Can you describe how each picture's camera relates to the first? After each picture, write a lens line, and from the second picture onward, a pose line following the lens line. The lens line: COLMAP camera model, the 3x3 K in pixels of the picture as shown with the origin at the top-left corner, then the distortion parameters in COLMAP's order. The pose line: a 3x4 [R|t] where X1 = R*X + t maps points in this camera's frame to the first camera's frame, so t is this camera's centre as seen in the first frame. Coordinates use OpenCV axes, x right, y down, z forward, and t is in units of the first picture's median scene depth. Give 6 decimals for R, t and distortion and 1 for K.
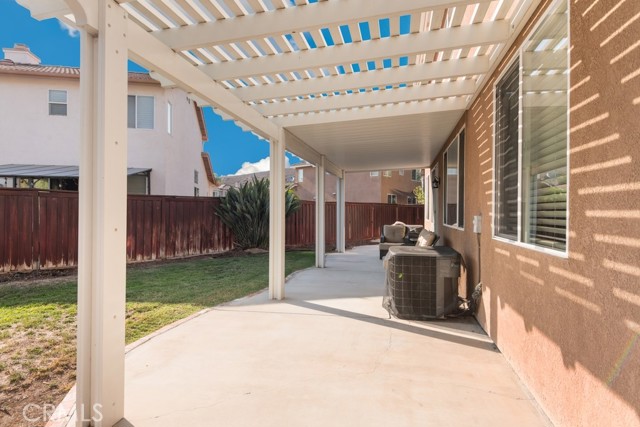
lens RADIAL K [[329.0, 0, 319.7], [0, 329.0, 212.6], [0, 0, 1]] dist [-0.002017, -0.000034]
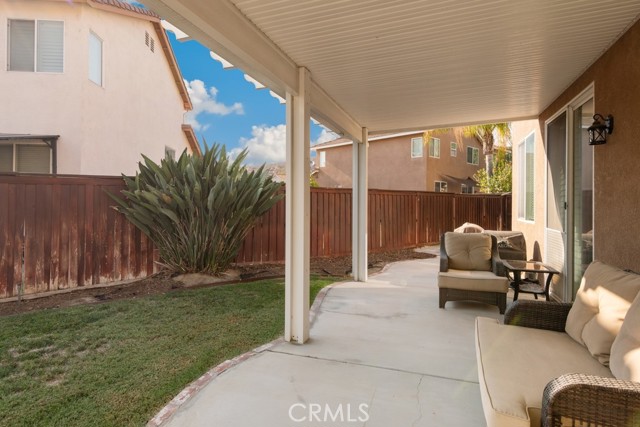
lens RADIAL K [[359.3, 0, 313.9], [0, 359.3, 202.4], [0, 0, 1]] dist [0.002539, -0.000906]
pose [[0.994130, 0.001560, -0.108183, 0.058051], [-0.002291, 0.999975, -0.006634, -0.002787], [0.108170, 0.006843, 0.994109, 0.449329]]
